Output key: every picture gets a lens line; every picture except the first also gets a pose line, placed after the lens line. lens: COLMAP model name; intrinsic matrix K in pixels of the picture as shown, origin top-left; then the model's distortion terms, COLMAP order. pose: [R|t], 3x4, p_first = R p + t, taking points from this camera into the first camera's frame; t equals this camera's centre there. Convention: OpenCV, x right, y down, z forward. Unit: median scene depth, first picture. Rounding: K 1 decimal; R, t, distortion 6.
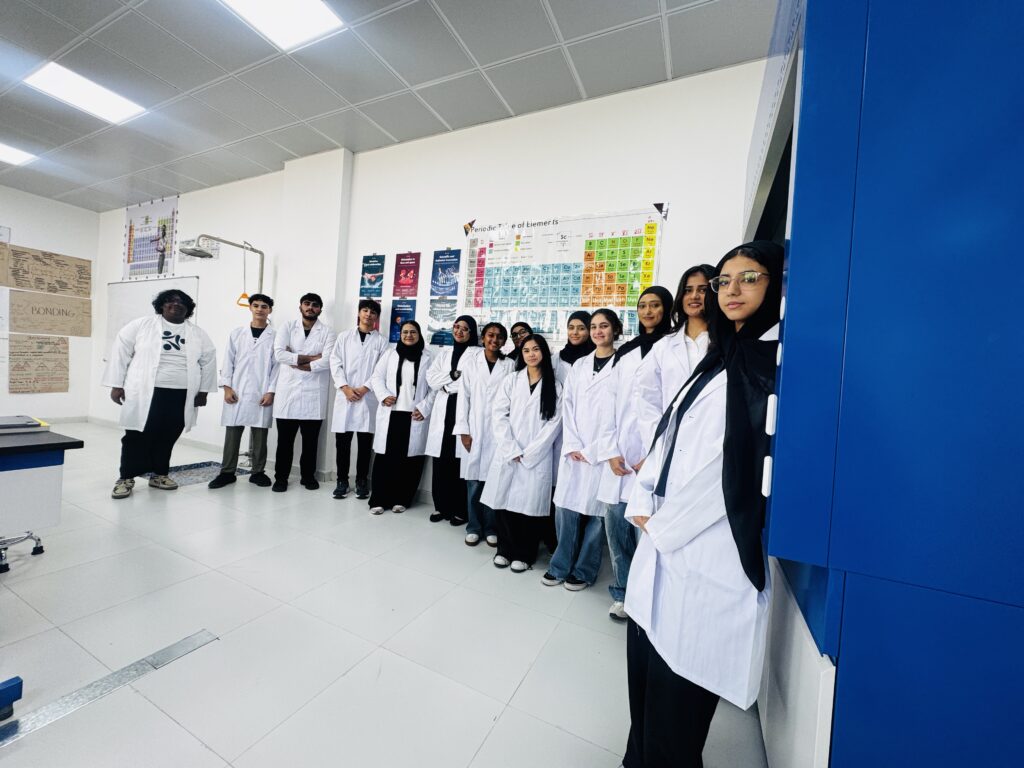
lens RADIAL K [[414.6, 0, 504.9], [0, 414.6, 383.5], [0, 0, 1]] dist [0.001001, 0.000088]
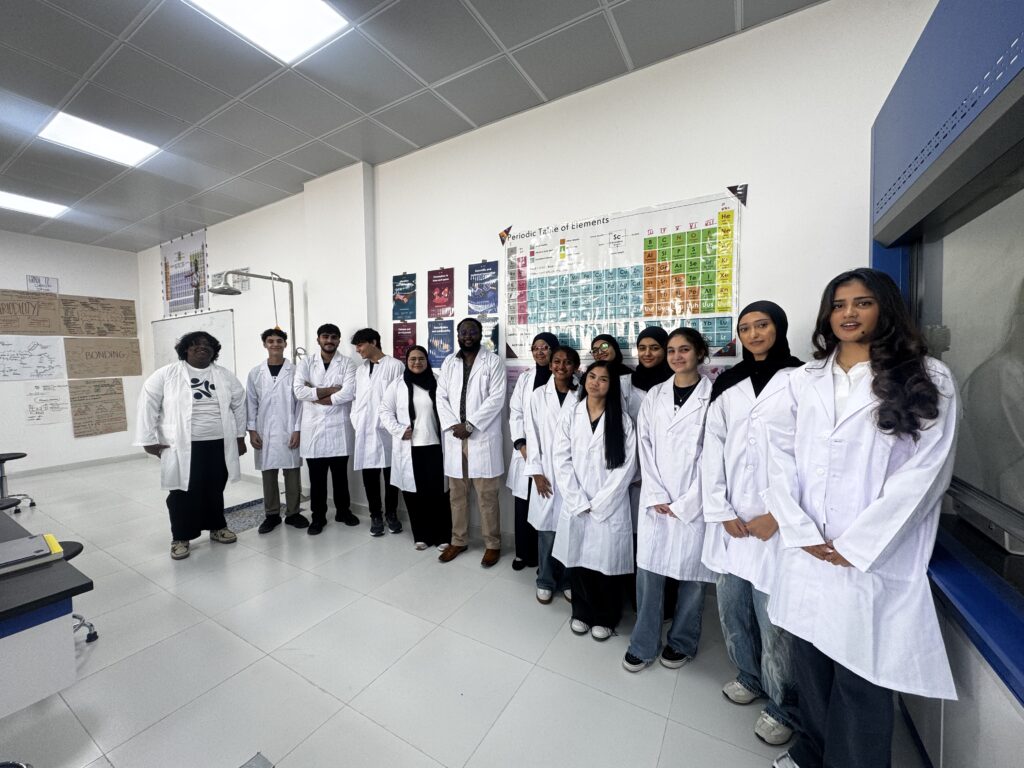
lens RADIAL K [[414.6, 0, 504.1], [0, 414.6, 385.3], [0, 0, 1]] dist [0.001001, 0.000088]
pose [[0.992934, -0.077746, -0.089654, -0.034944], [0.080788, 0.996255, 0.030810, -0.085295], [0.086923, -0.037835, 0.995496, 0.102442]]
